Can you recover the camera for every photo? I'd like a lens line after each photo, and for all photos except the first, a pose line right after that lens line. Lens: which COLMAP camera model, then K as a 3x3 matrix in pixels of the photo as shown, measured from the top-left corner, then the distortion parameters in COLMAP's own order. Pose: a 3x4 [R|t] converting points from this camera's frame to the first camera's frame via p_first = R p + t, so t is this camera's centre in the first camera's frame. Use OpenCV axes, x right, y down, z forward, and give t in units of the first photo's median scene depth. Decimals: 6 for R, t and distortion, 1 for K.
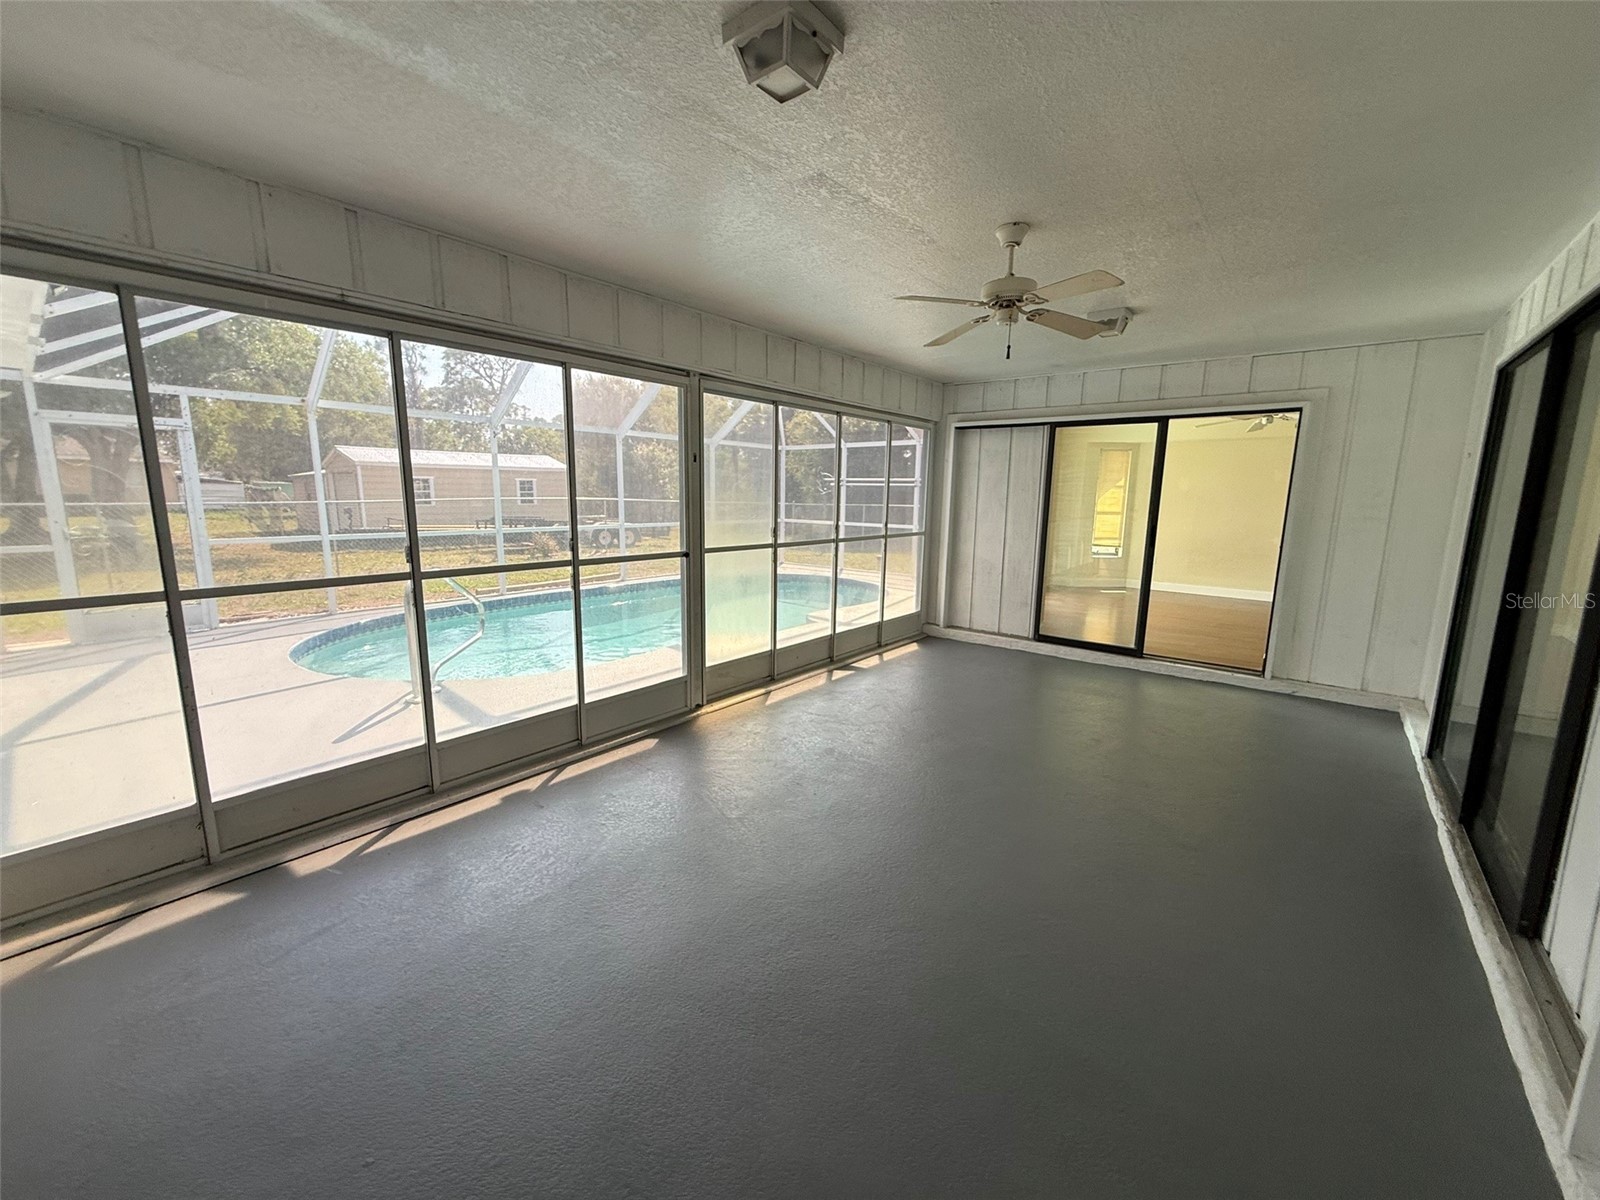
lens RADIAL K [[640.5, 0, 805.3], [0, 640.5, 602.7], [0, 0, 1]] dist [0.001858, 0.000502]
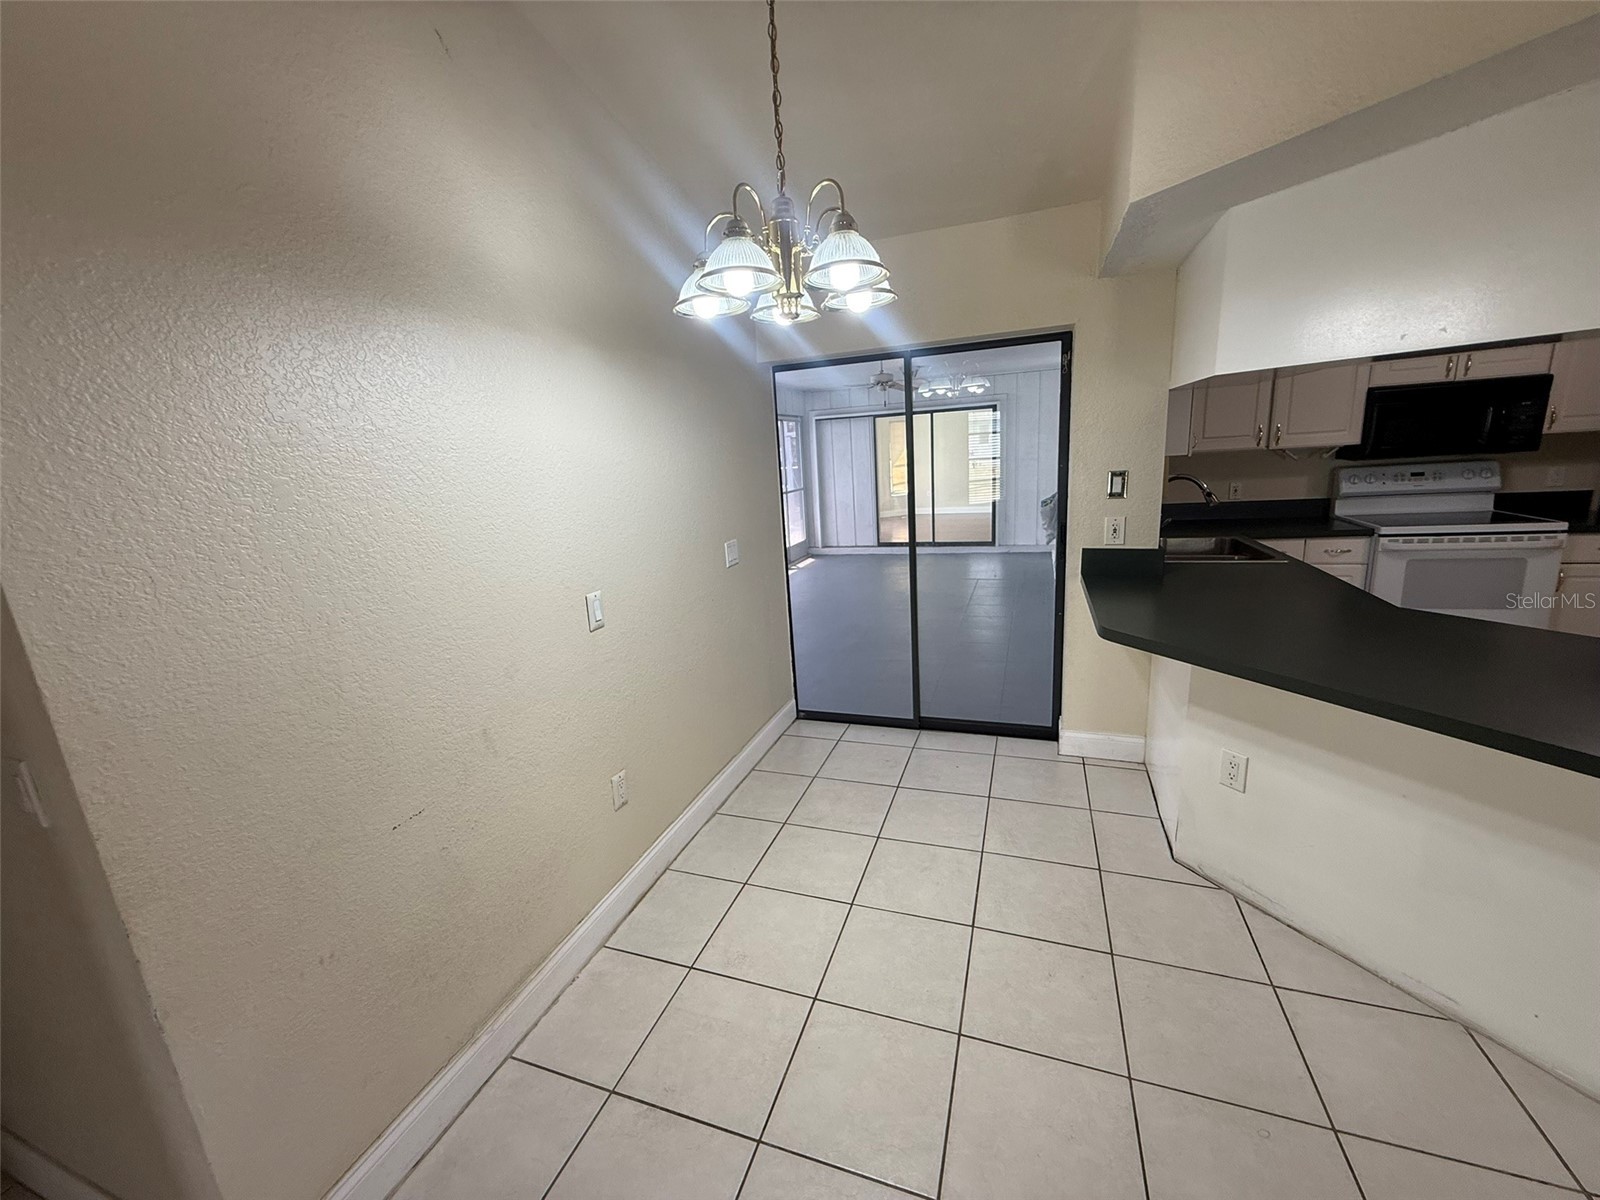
lens RADIAL K [[640.5, 0, 800.3], [0, 640.5, 598.0], [0, 0, 1]] dist [0.001858, 0.000502]
pose [[0.941878, -0.145595, 0.302767, -0.350336], [0.130435, 0.988996, 0.069818, 0.047173], [-0.309600, -0.026269, 0.950504, -0.514195]]
